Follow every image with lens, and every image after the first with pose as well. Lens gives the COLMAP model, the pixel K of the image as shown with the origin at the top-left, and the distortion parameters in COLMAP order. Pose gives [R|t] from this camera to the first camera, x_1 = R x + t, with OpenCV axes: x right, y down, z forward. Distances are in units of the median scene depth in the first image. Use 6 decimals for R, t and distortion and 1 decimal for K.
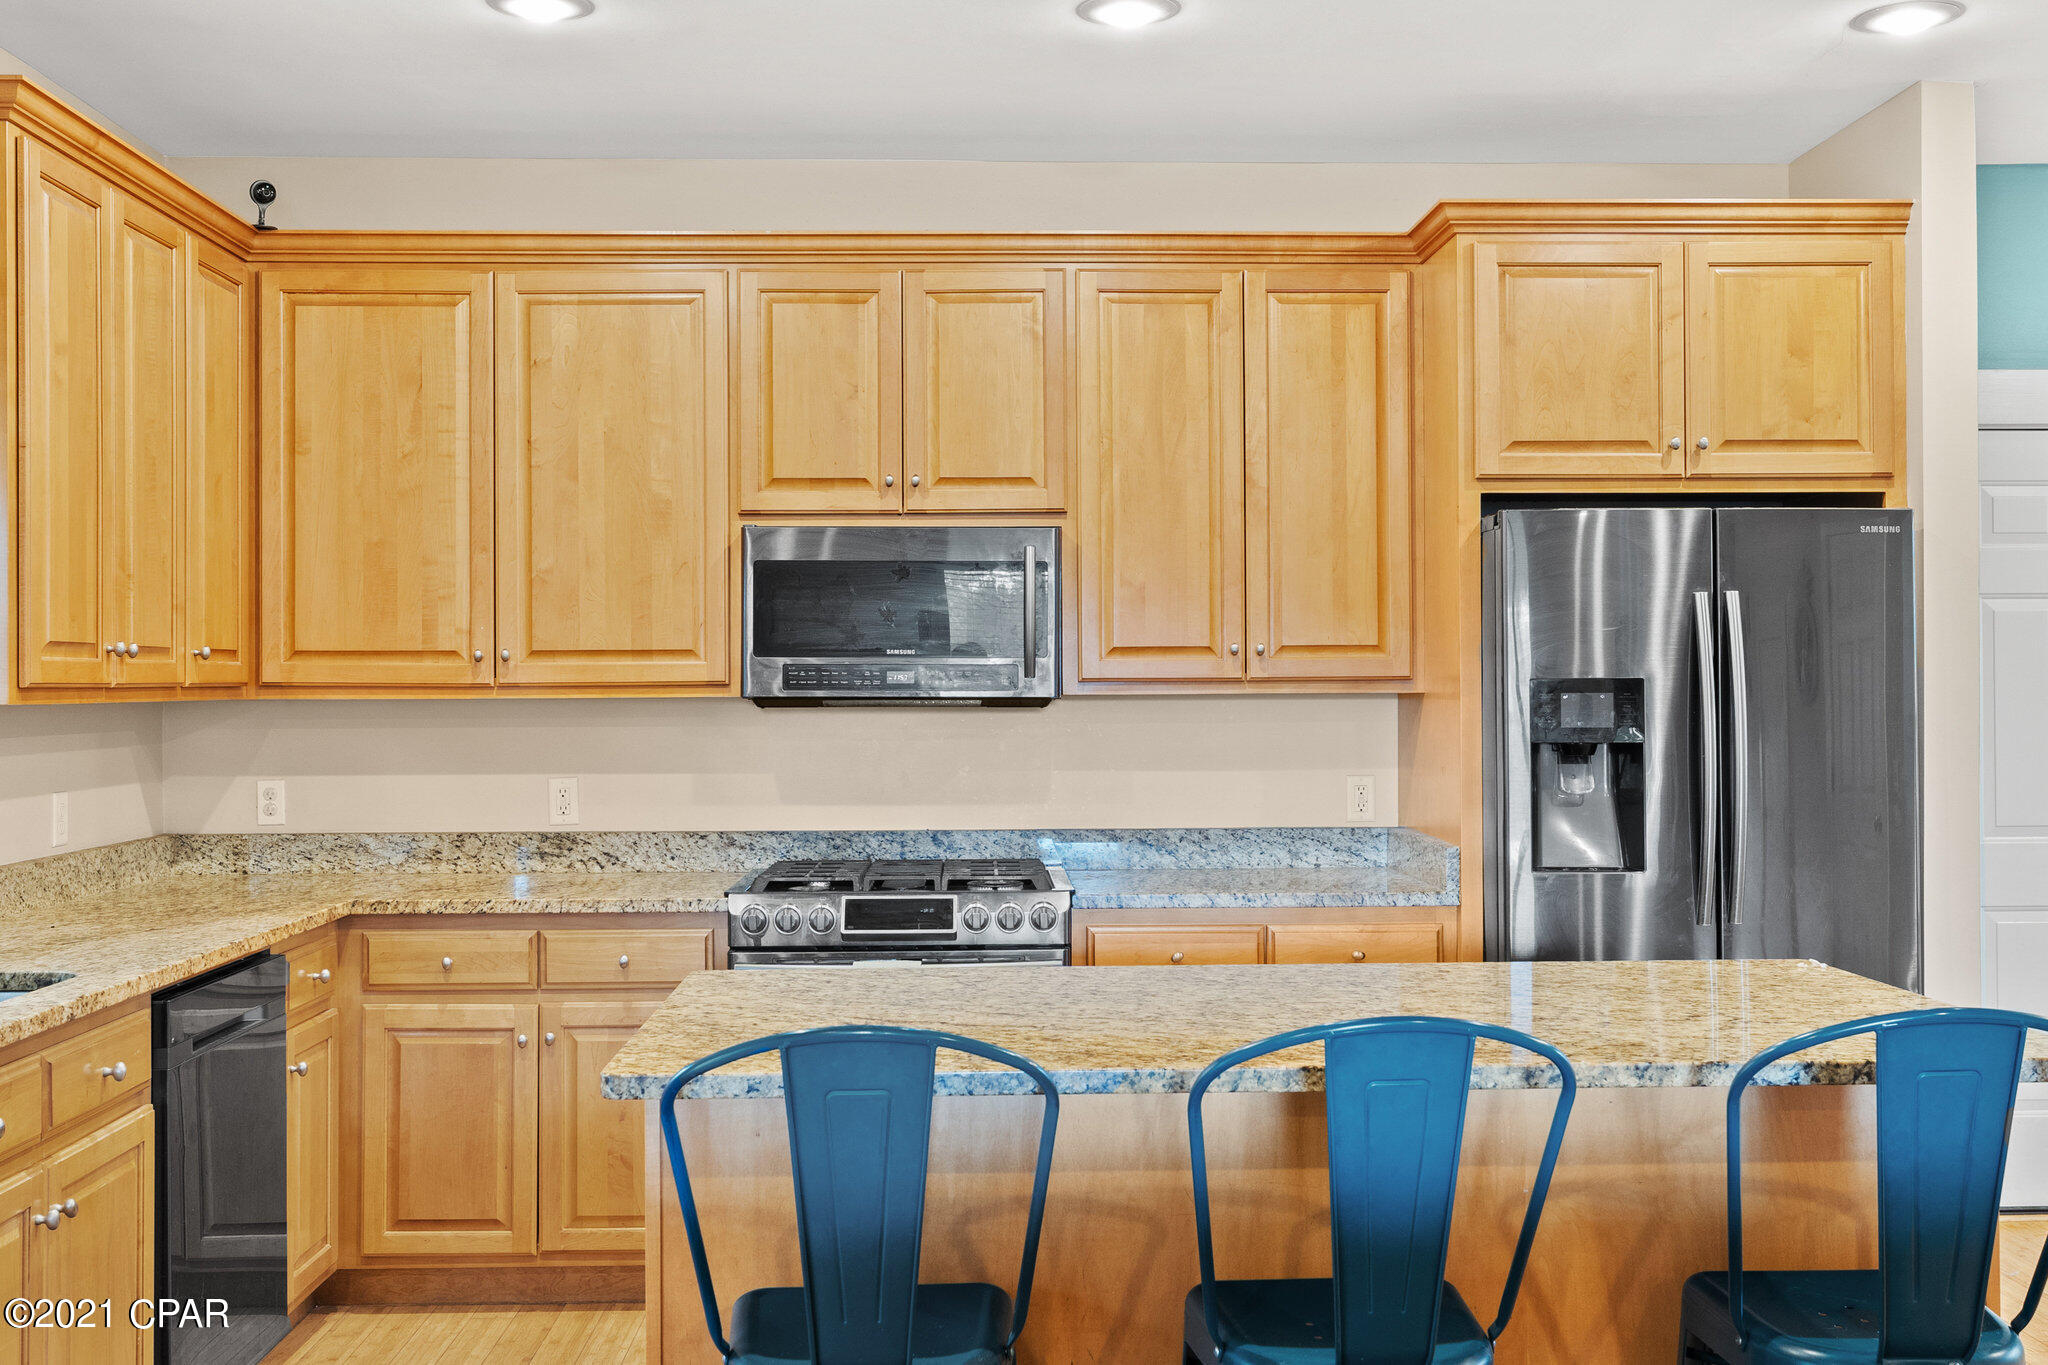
lens RADIAL K [[2067.8, 0, 1023.4], [0, 2067.8, 662.6], [0, 0, 1]] dist [-0.009399, 0.000000]
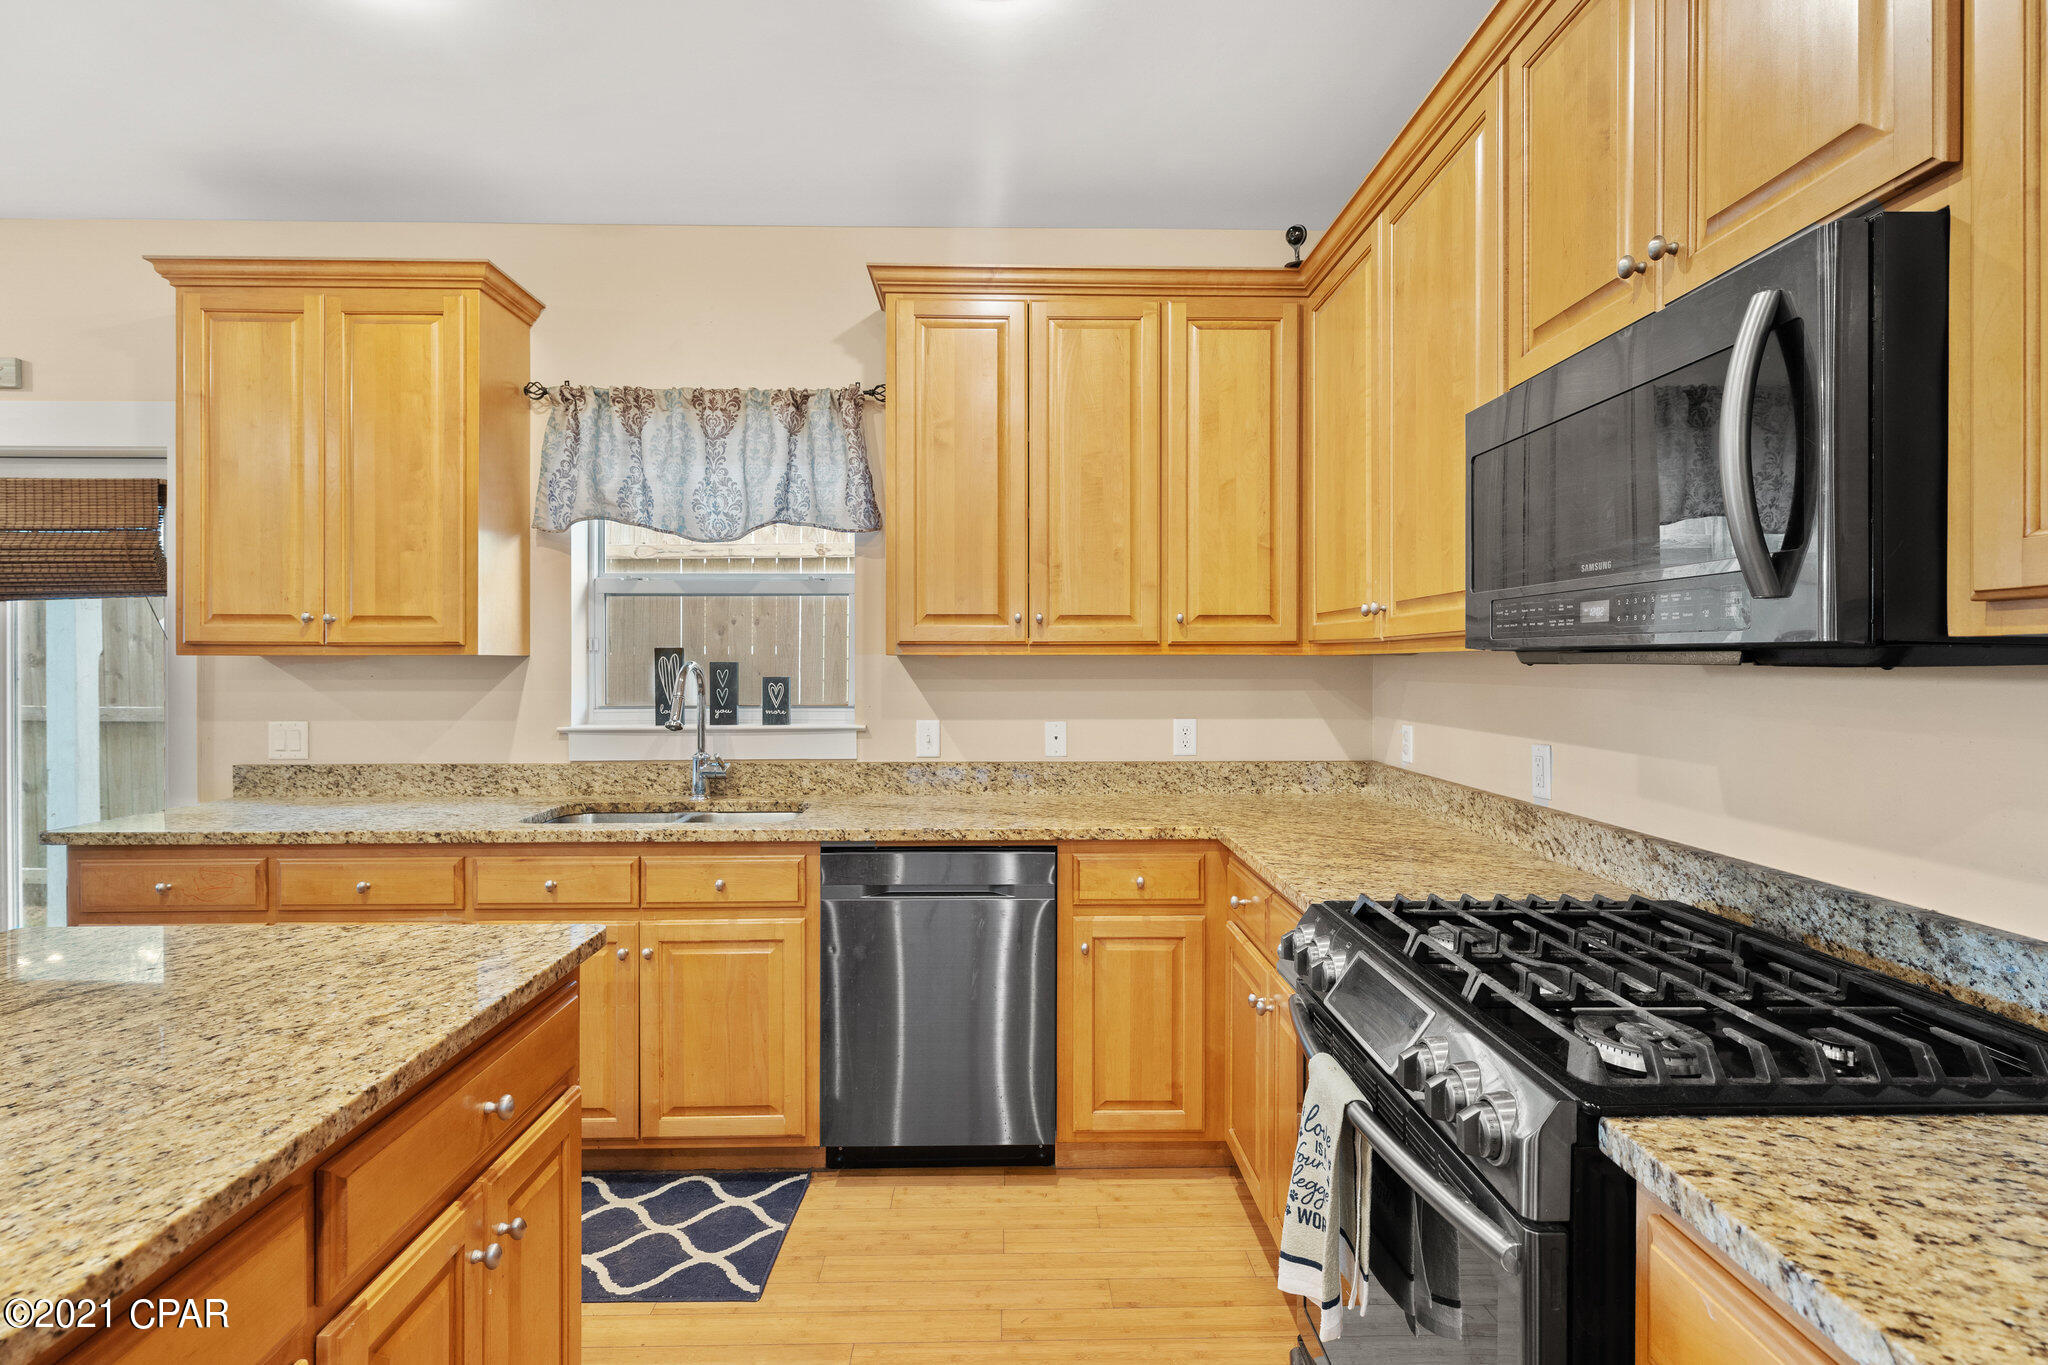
lens RADIAL K [[981.3, 0, 1018.4], [0, 981.3, 671.1], [0, 0, 1]] dist [0.003894, -0.001605]
pose [[-0.013451, 0.013191, -0.999823, 0.209880], [0.010183, 0.999863, 0.013055, 0.018088], [0.999858, -0.010006, -0.013583, 0.834954]]
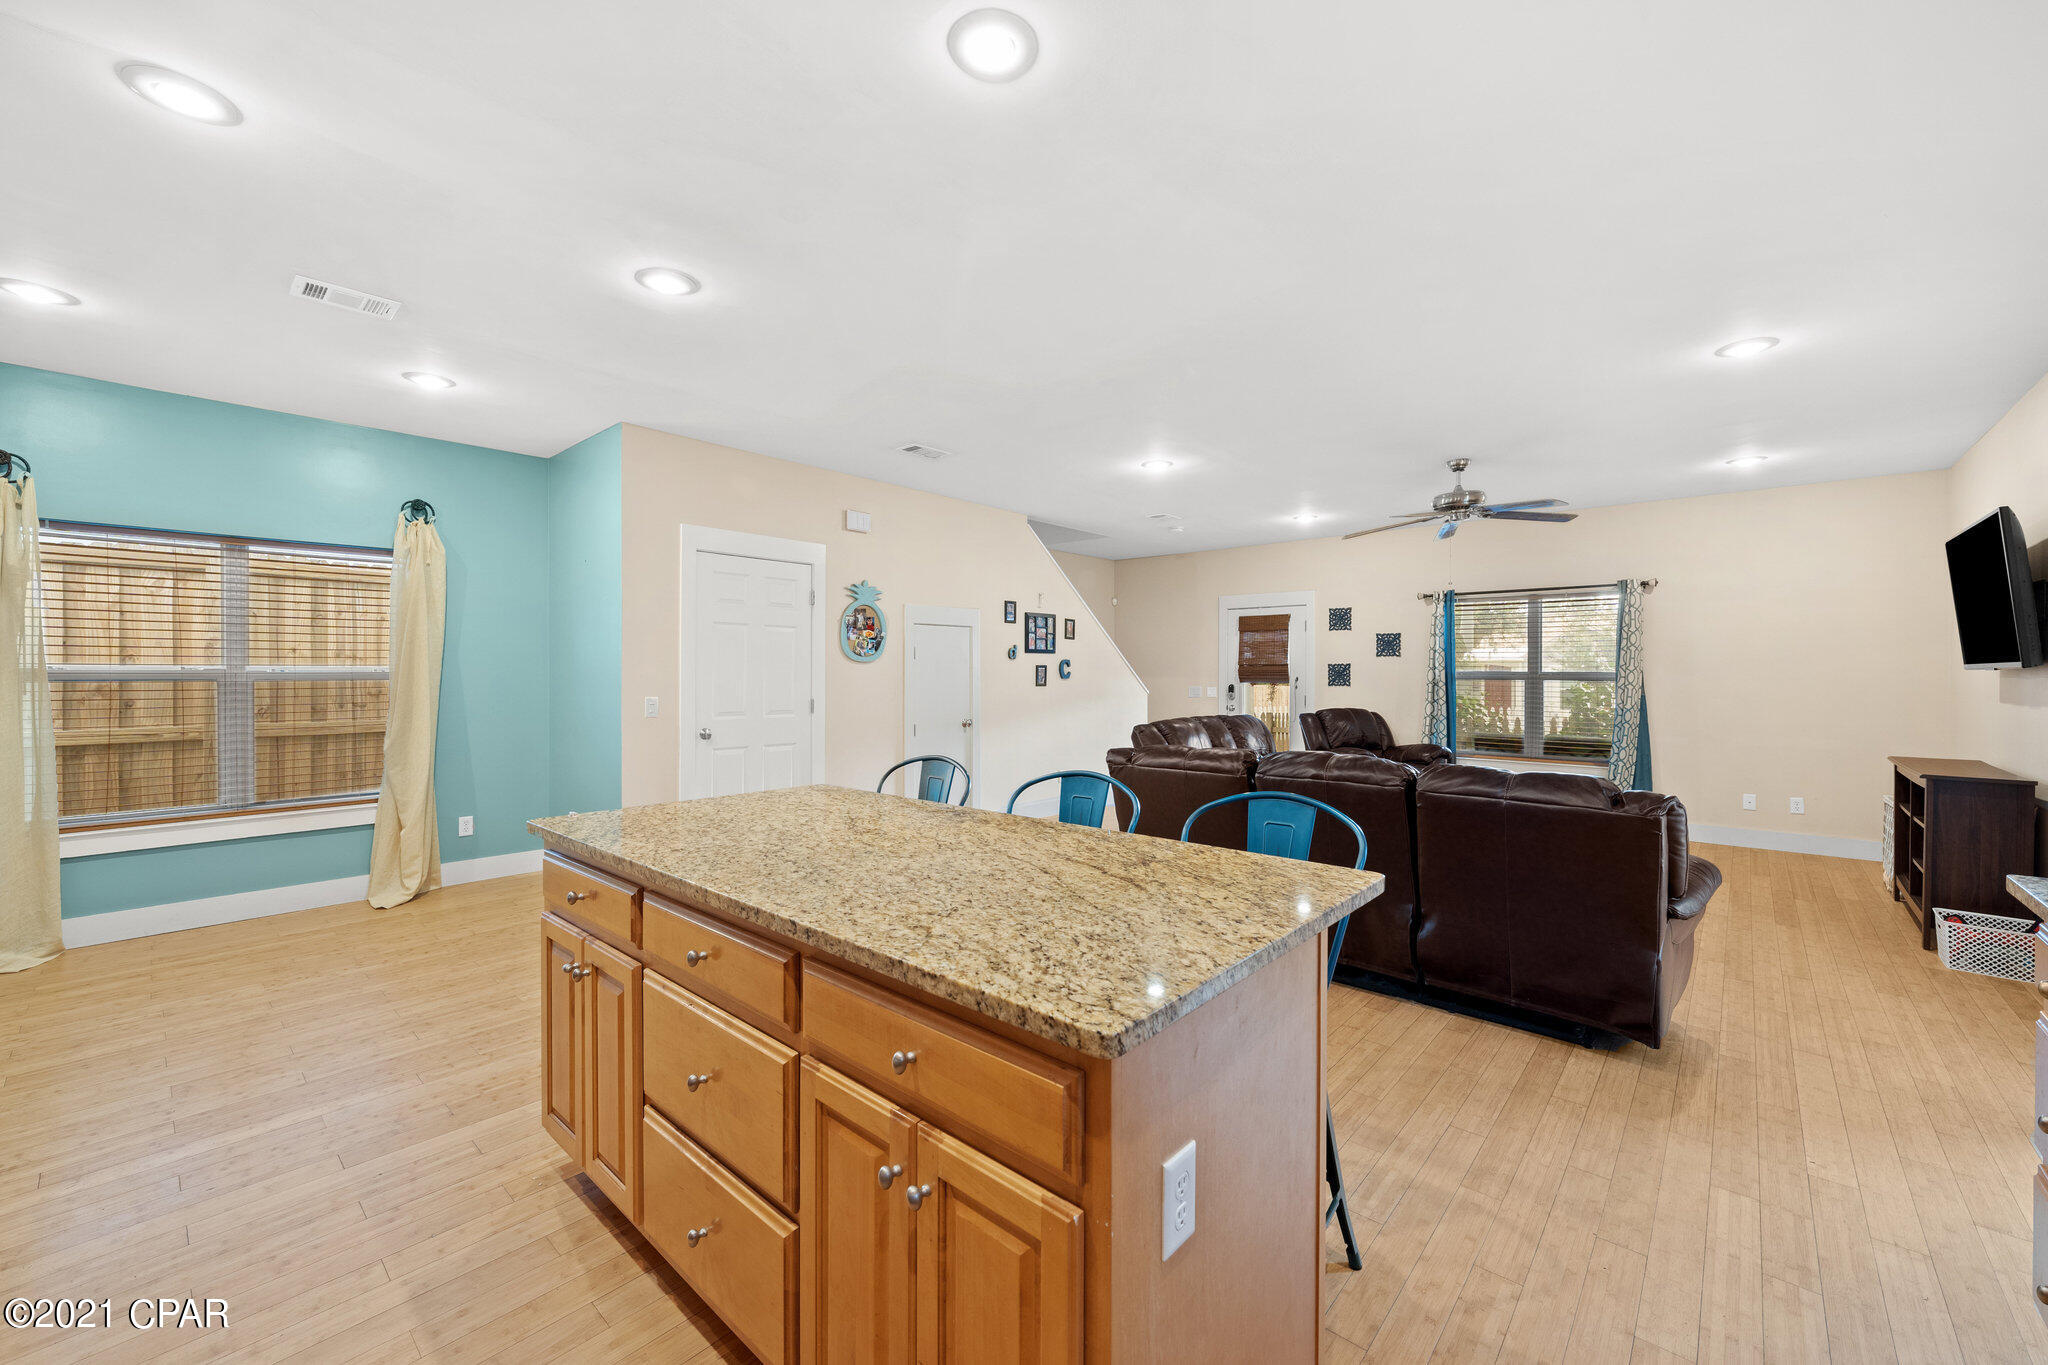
lens RADIAL K [[812.2, 0, 1029.6], [0, 812.2, 668.0], [0, 0, 1]] dist [-0.013207, 0.001336]
pose [[-0.725723, 0.007900, 0.687942, -0.222714], [-0.004138, 0.999866, -0.015847, 0.026383], [-0.687975, -0.014348, -0.725593, 0.837939]]
